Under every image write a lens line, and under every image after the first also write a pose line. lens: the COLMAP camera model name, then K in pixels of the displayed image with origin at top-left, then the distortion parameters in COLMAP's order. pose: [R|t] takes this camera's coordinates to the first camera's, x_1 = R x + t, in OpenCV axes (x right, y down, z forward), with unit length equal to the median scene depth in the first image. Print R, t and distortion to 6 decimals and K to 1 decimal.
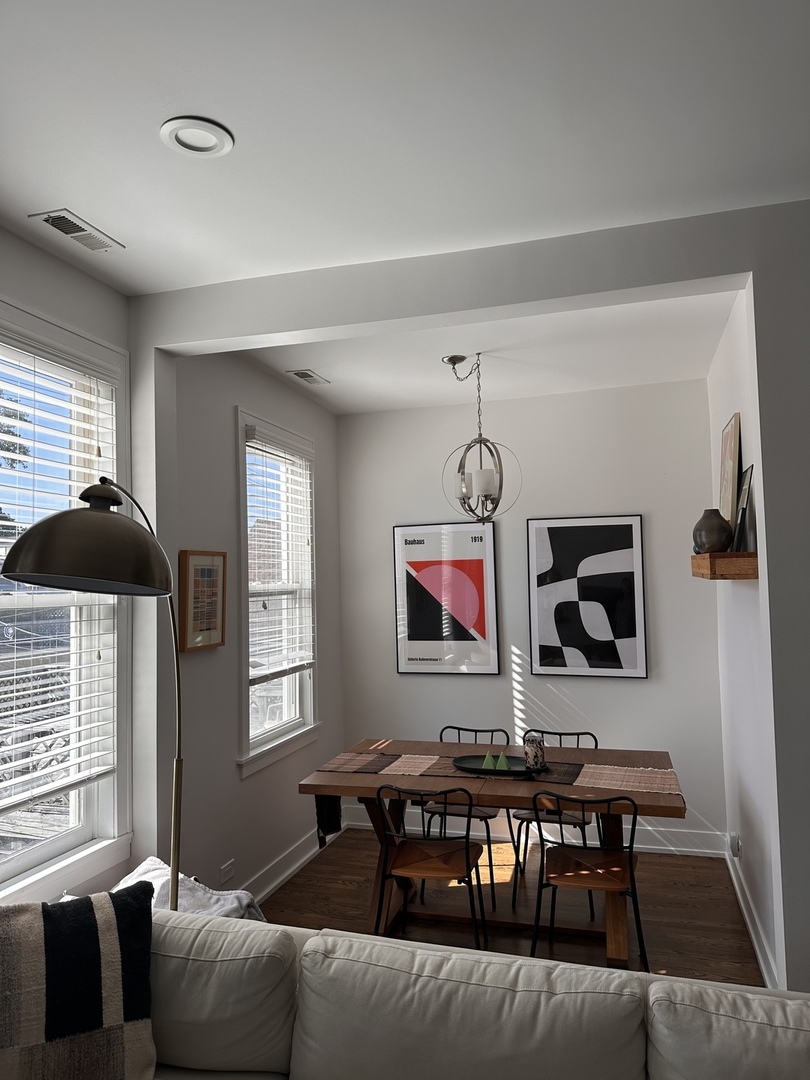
lens RADIAL K [[760.6, 0, 405.0], [0, 760.6, 540.0], [0, 0, 1]] dist [0.083607, -0.084184]
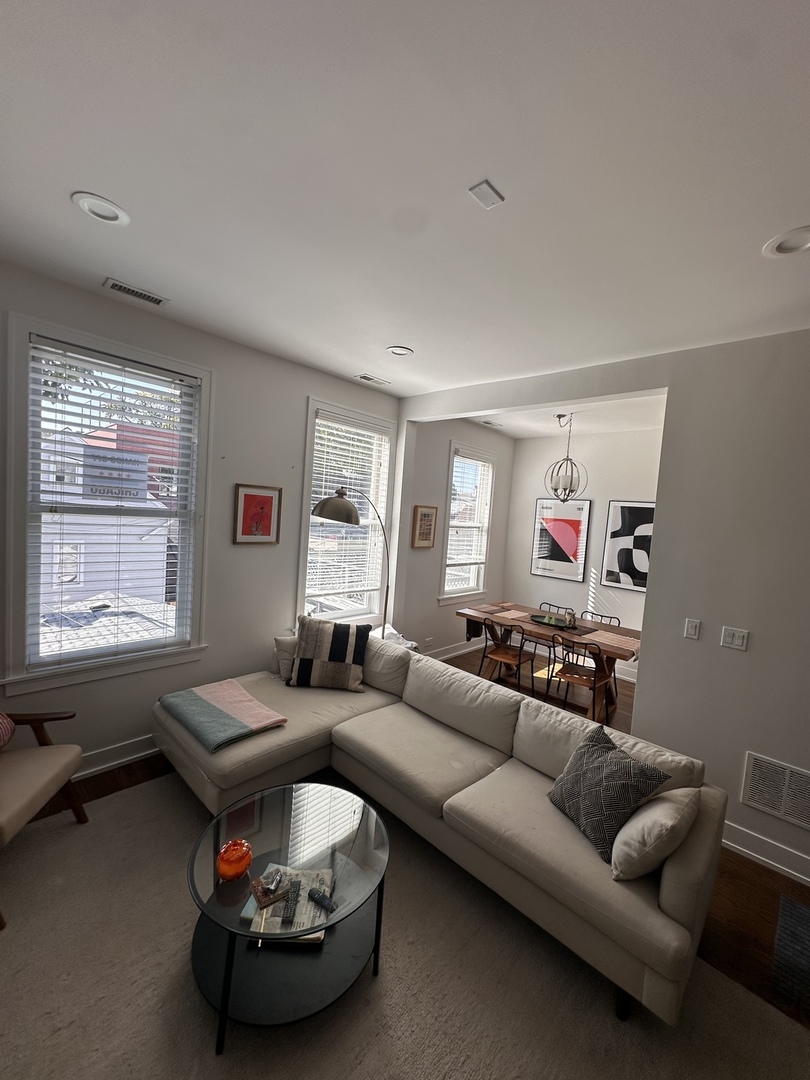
lens RADIAL K [[431.5, 0, 405.0], [0, 431.5, 540.0], [0, 0, 1]] dist [-0.000026, 0.000000]
pose [[0.889307, 0.115852, -0.442392, 0.242635], [-0.066081, 0.989781, 0.126363, -0.040487], [0.452511, -0.083142, 0.887875, -0.173422]]
